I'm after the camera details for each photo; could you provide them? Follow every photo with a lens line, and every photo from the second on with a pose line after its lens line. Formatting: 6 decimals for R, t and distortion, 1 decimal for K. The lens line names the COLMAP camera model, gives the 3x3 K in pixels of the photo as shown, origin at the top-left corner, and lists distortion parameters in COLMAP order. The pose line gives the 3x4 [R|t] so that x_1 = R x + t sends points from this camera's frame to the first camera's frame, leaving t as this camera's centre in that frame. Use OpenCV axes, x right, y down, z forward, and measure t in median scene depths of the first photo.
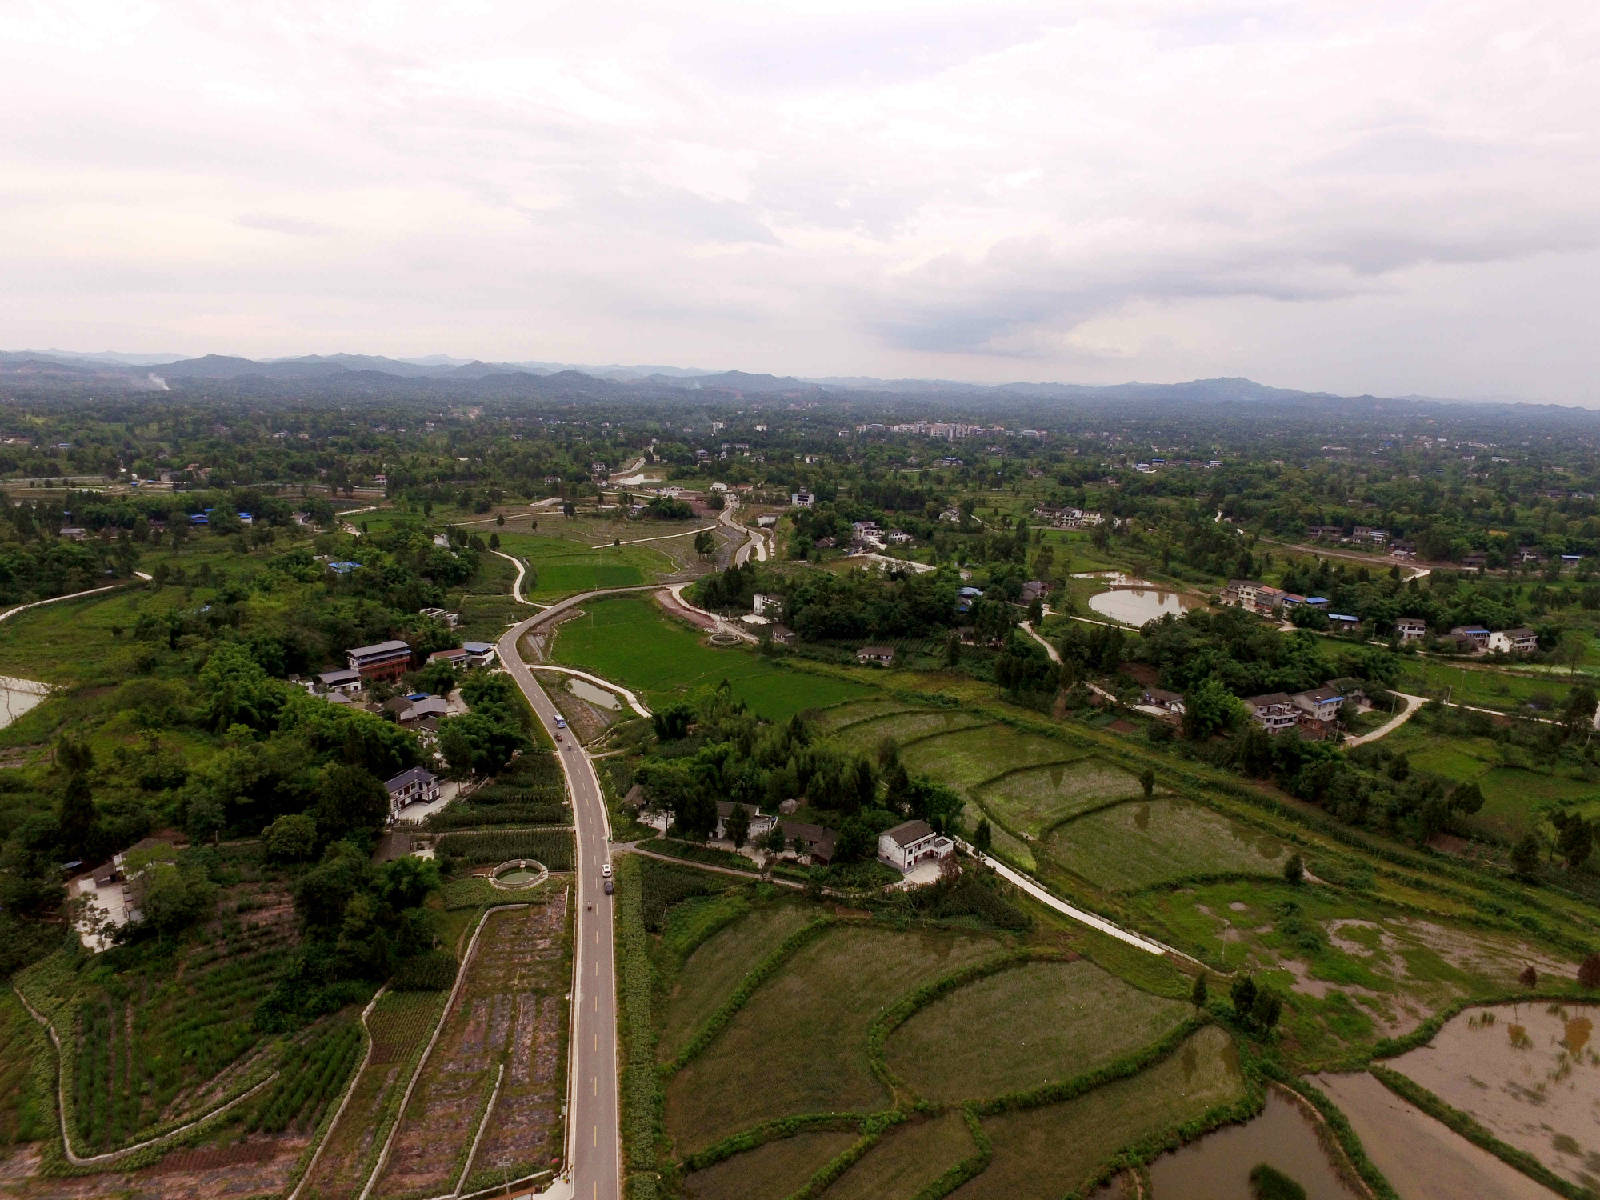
lens RADIAL K [[924.7, 0, 798.9], [0, 924.7, 590.2], [0, 0, 1]] dist [-0.003483, 0.014068]
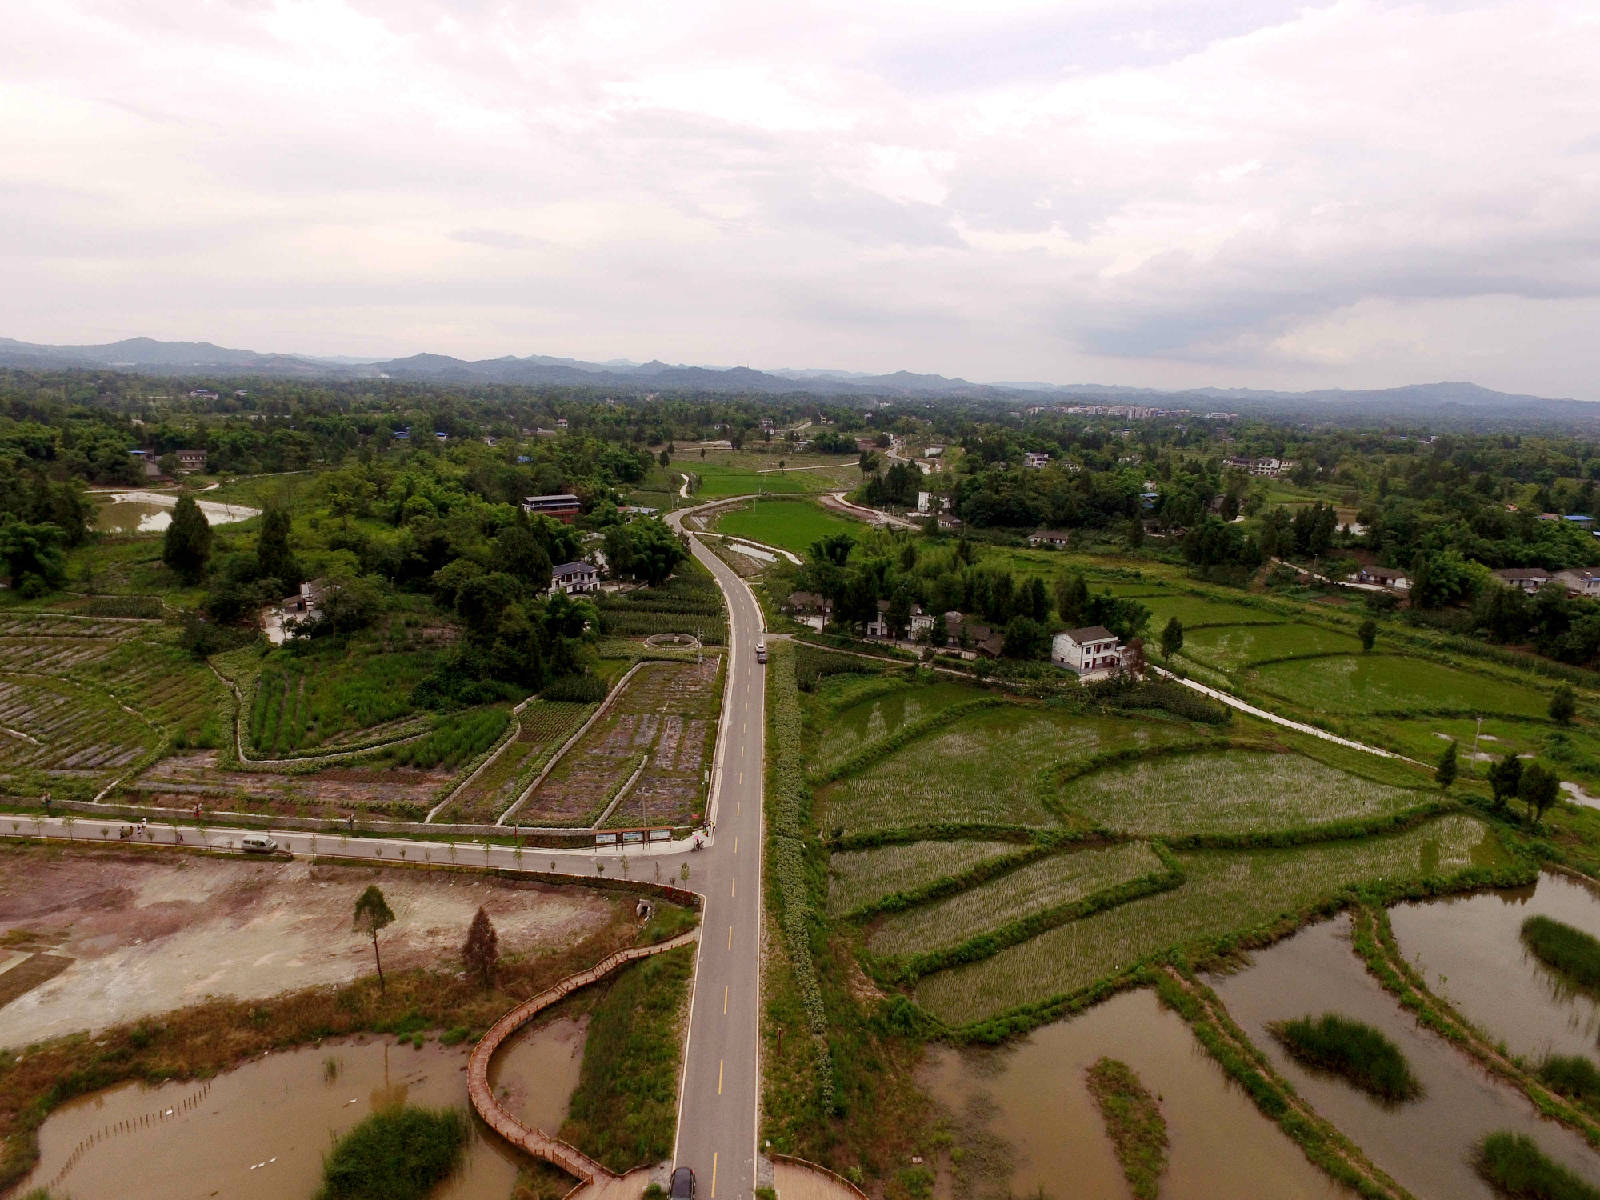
lens RADIAL K [[924.7, 0, 803.2], [0, 924.7, 589.2], [0, 0, 1]] dist [-0.003483, 0.014068]
pose [[0.985144, 0.042312, -0.166438, -0.006258], [-0.044139, 0.998999, -0.007288, 0.224208], [0.165963, 0.014526, 0.986025, 0.054426]]
